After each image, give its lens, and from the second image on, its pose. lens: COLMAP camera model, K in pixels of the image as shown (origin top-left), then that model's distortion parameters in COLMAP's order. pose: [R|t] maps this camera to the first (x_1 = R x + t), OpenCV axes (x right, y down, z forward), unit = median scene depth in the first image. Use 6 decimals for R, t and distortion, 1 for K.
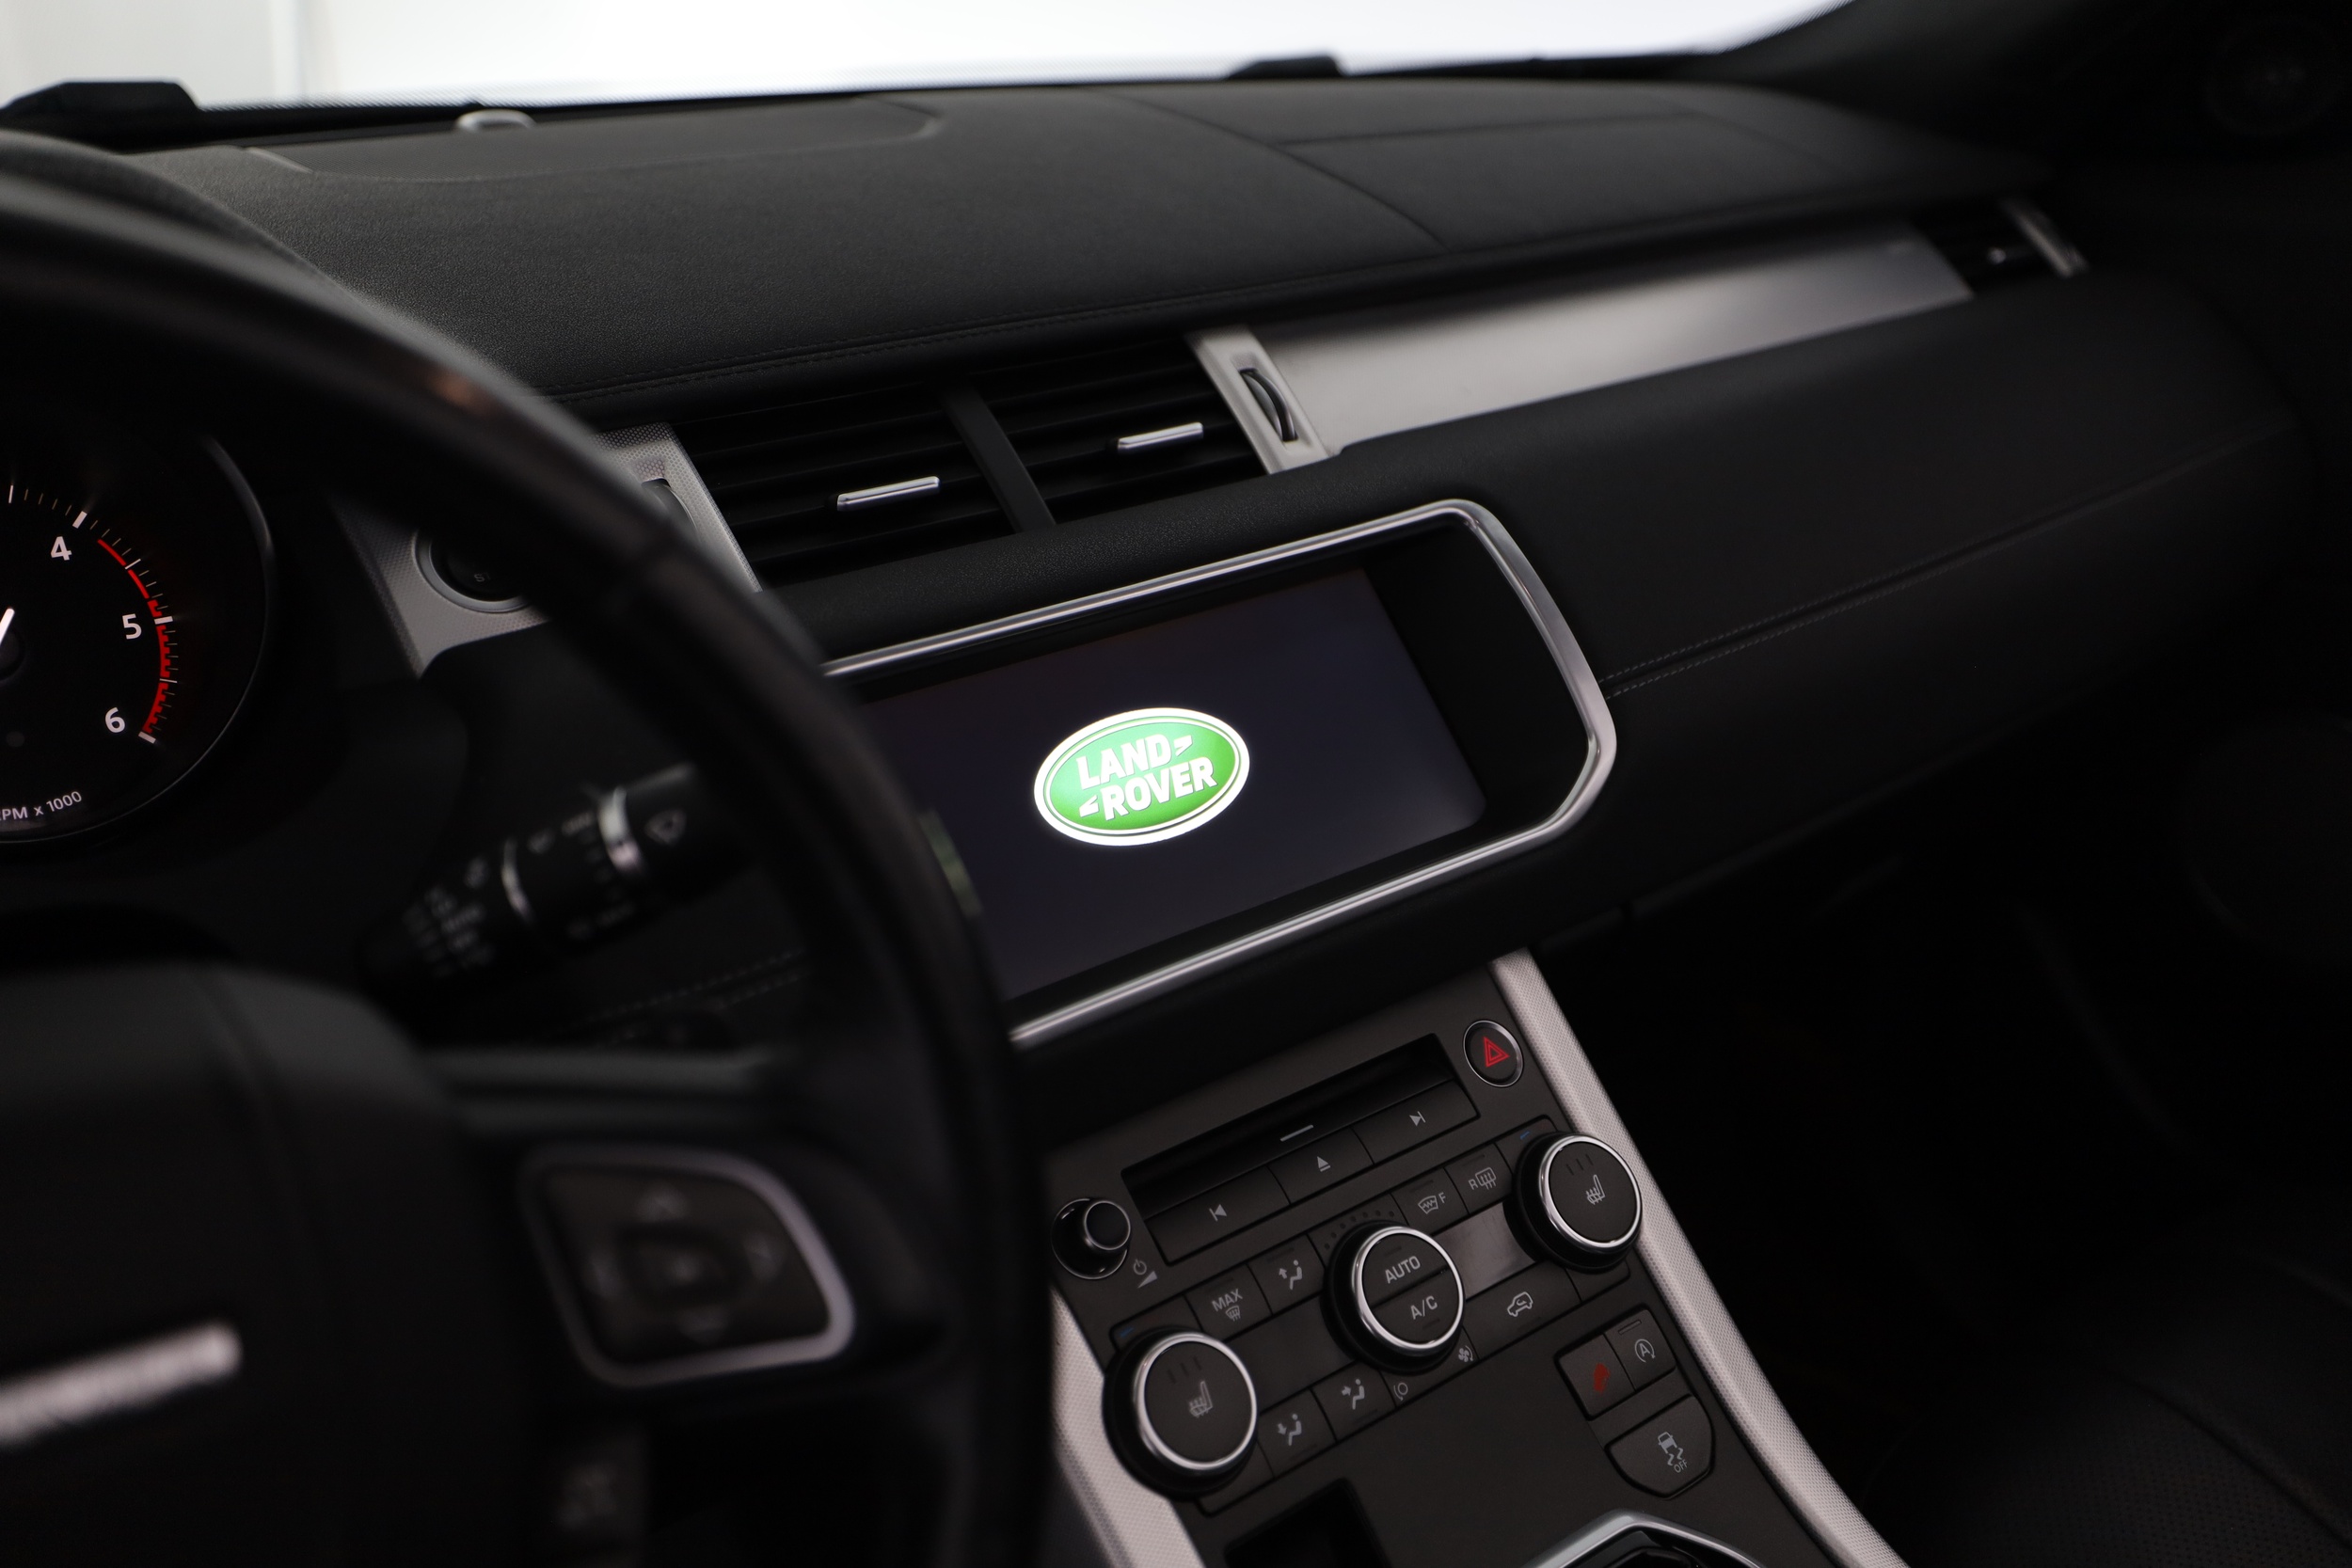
lens RADIAL K [[2273.5, 0, 1176.0], [0, 2273.5, 784.0], [0, 0, 1]] dist [0.032228, 0.009217]
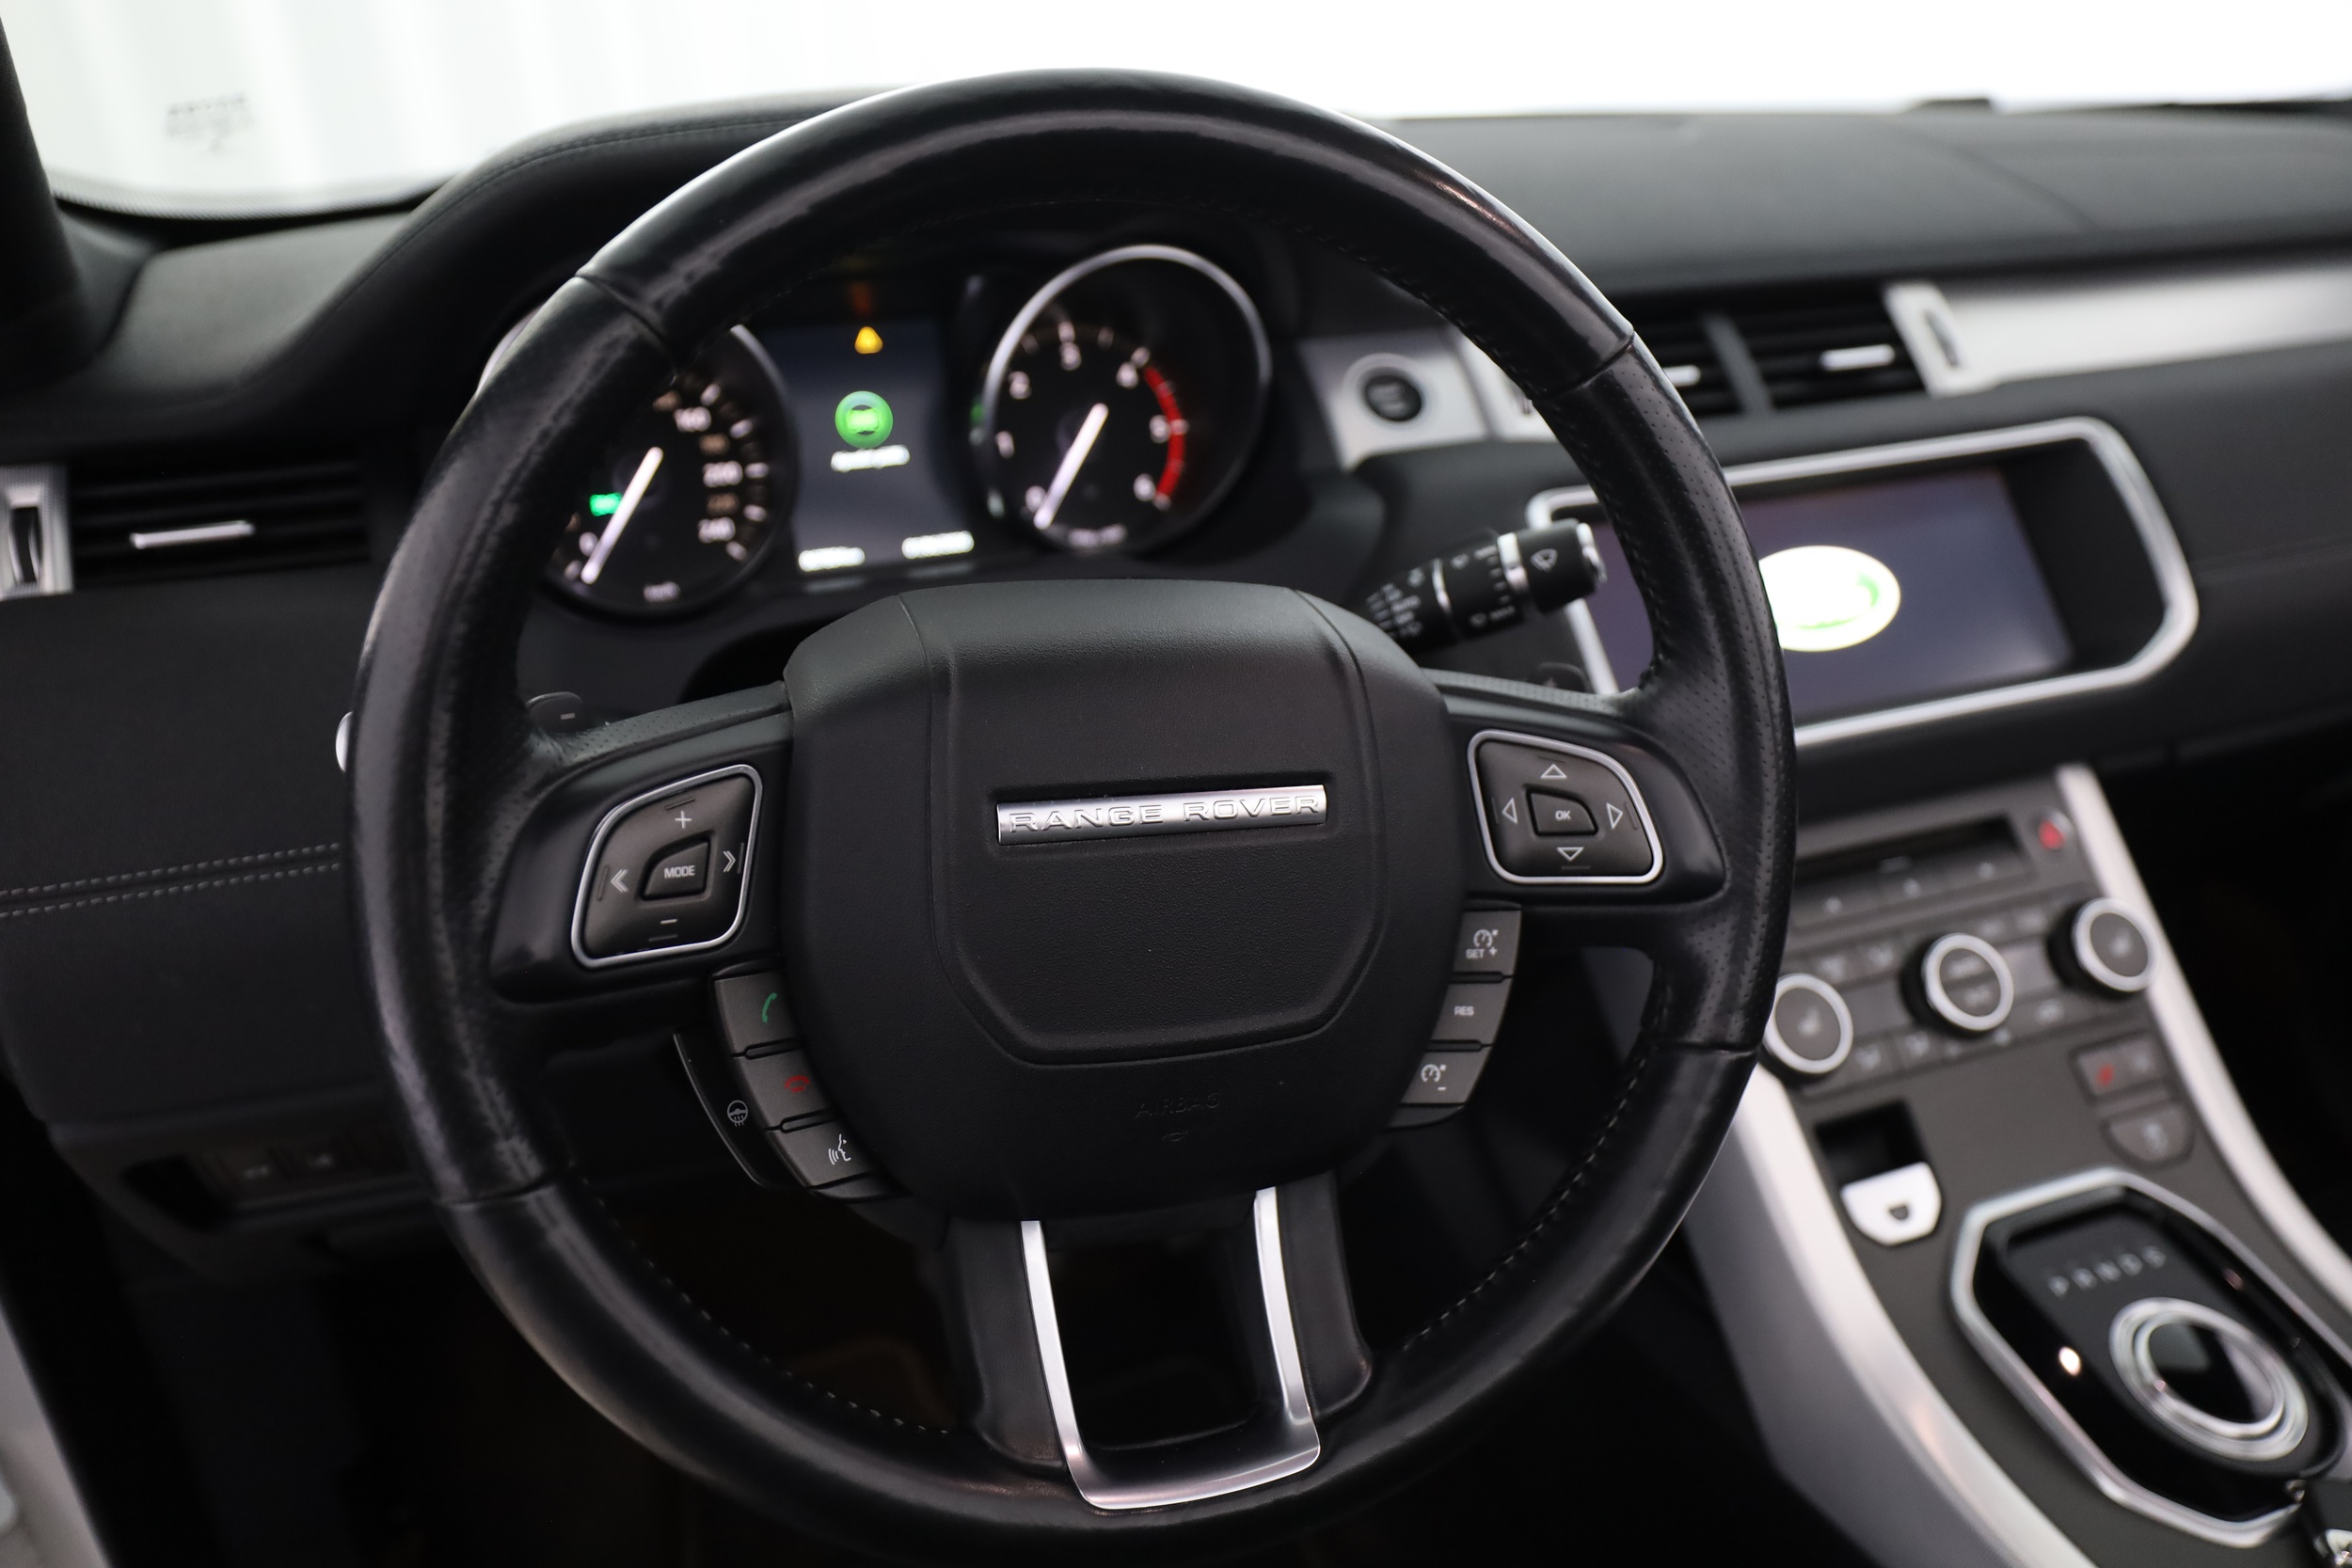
lens RADIAL K [[1676.1, 0, 1176.0], [0, 1676.1, 784.0], [0, 0, 1]] dist [0.002887, 0.003782]
pose [[0.949028, 0.141588, -0.281602, -0.084346], [-0.121832, 0.988769, 0.086561, 0.071168], [0.290695, -0.047840, 0.955619, -0.111214]]
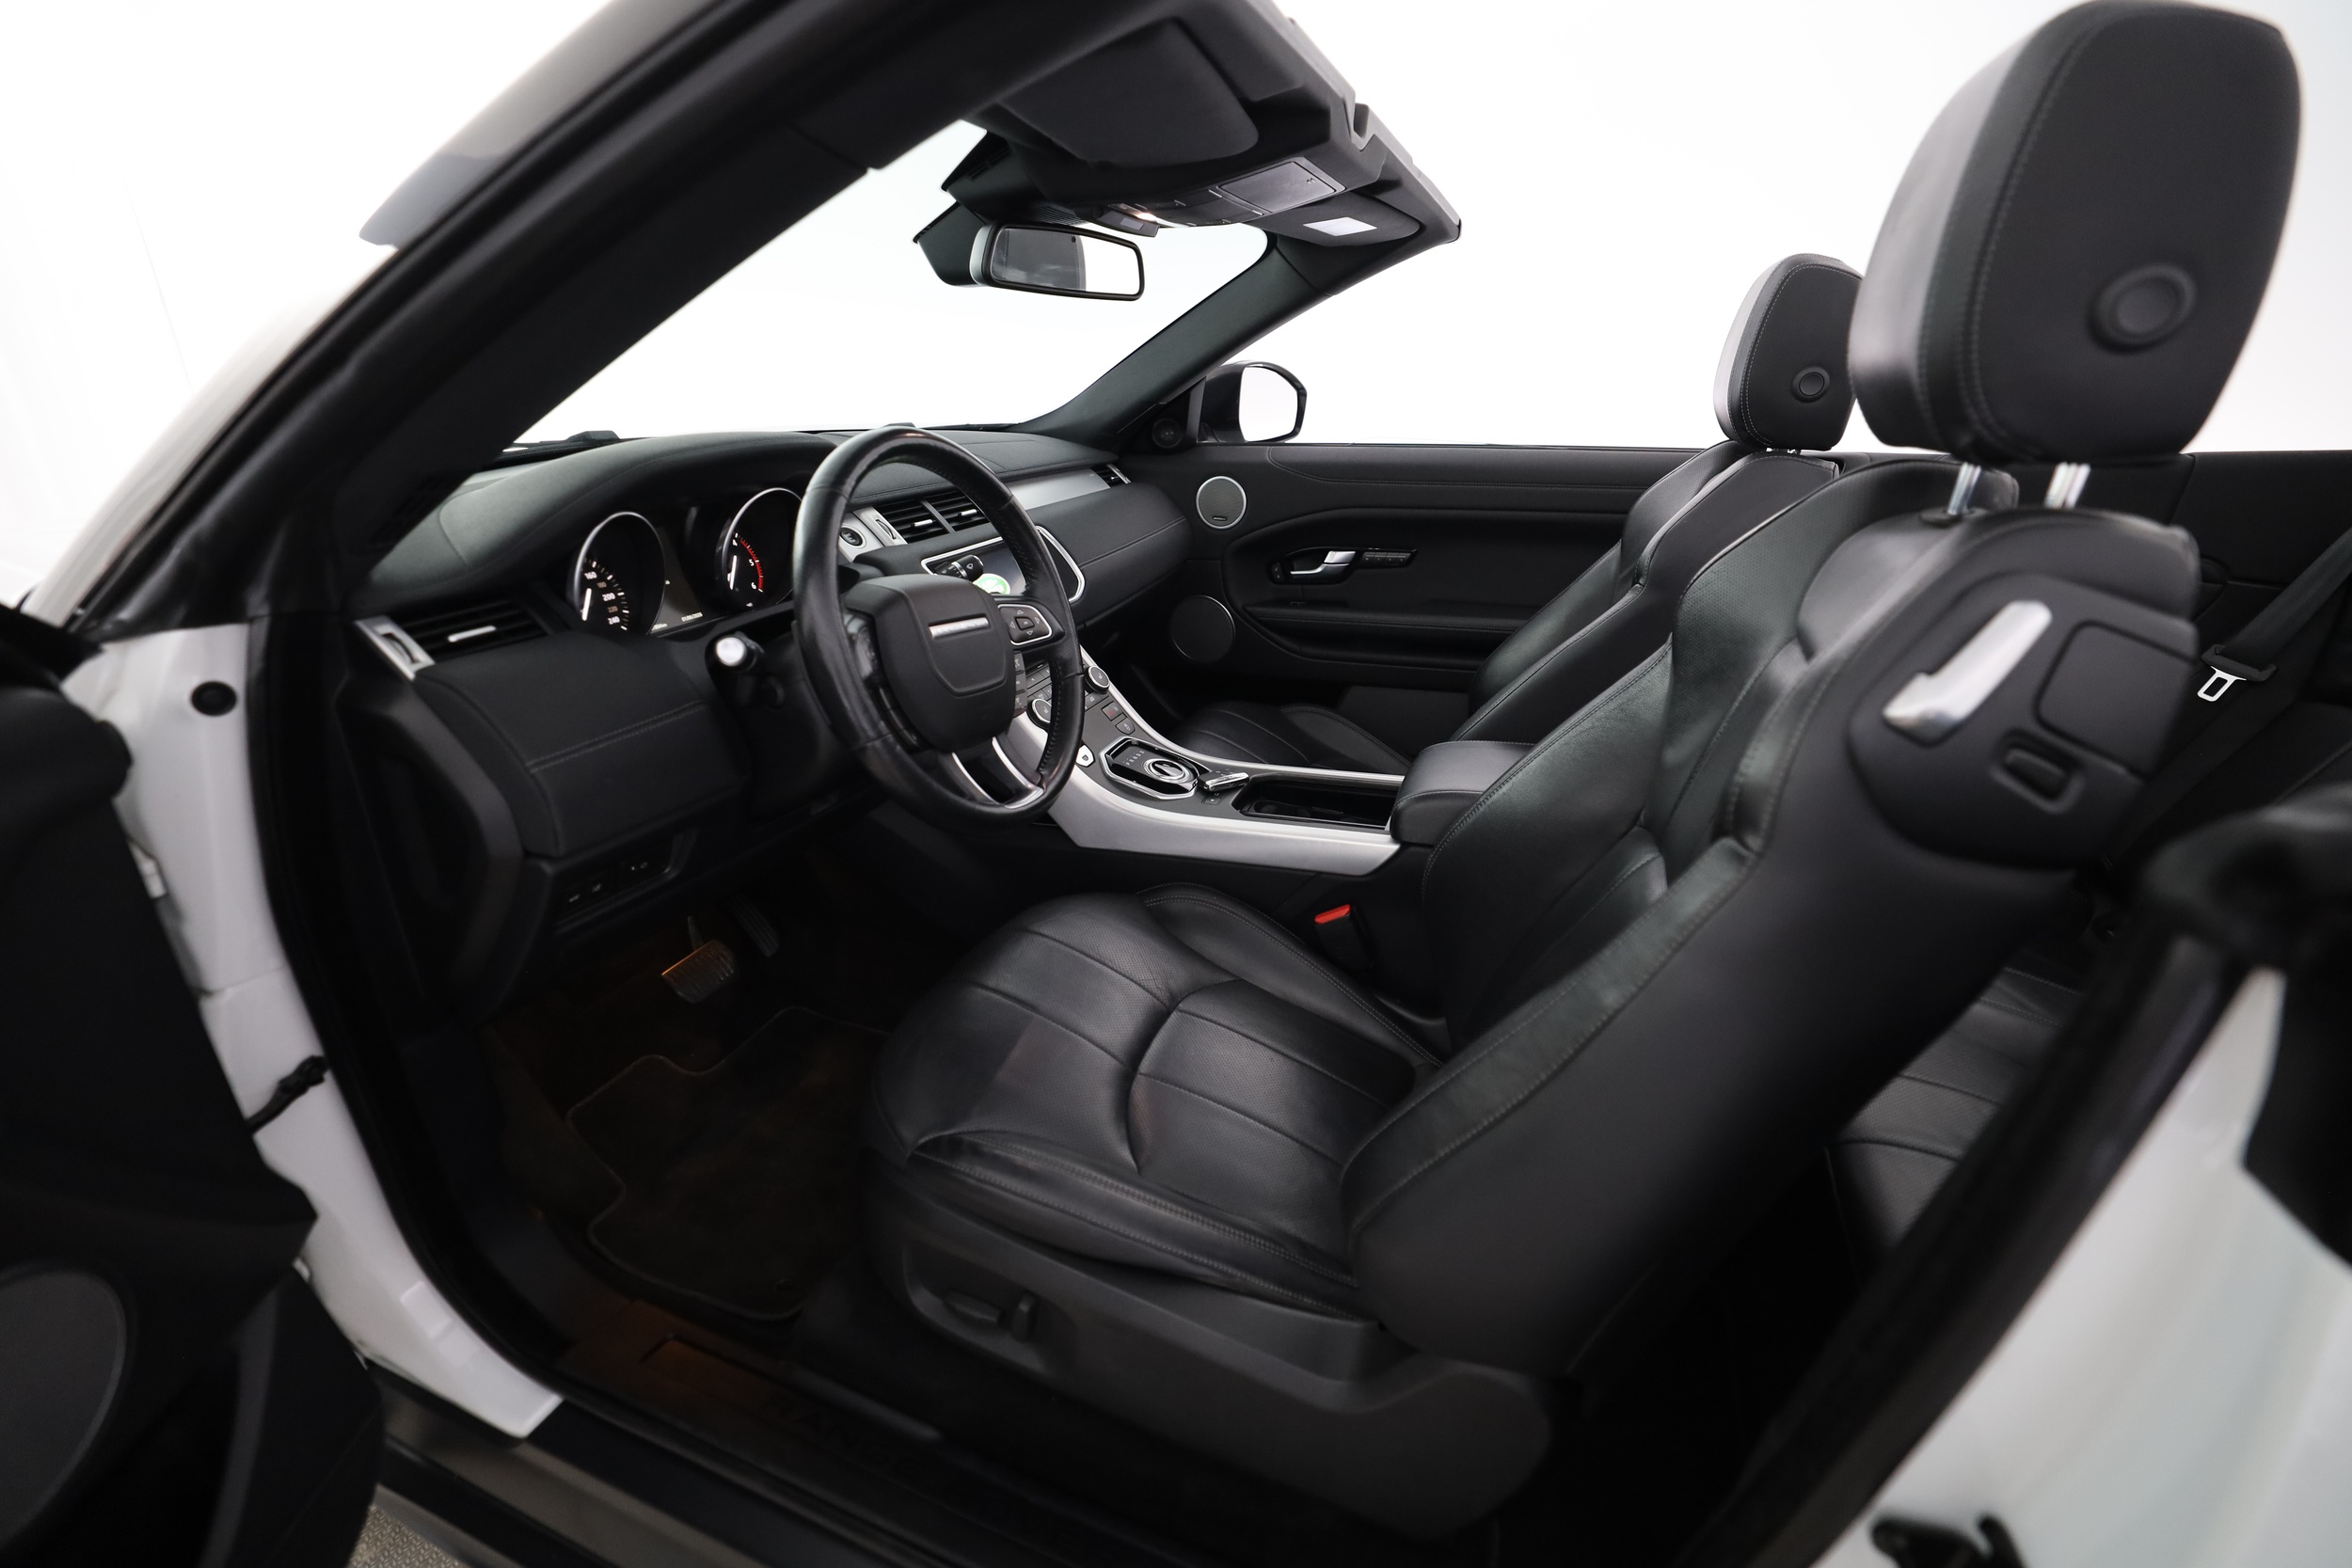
lens RADIAL K [[996.0, 0, 1176.0], [0, 996.0, 784.0], [0, 0, 1]] dist [-0.055197, 0.018744]
pose [[0.868719, -0.156156, 0.470045, -0.654320], [0.142624, 0.987671, 0.064529, 0.293208], [-0.474326, 0.010982, 0.880281, -0.804026]]
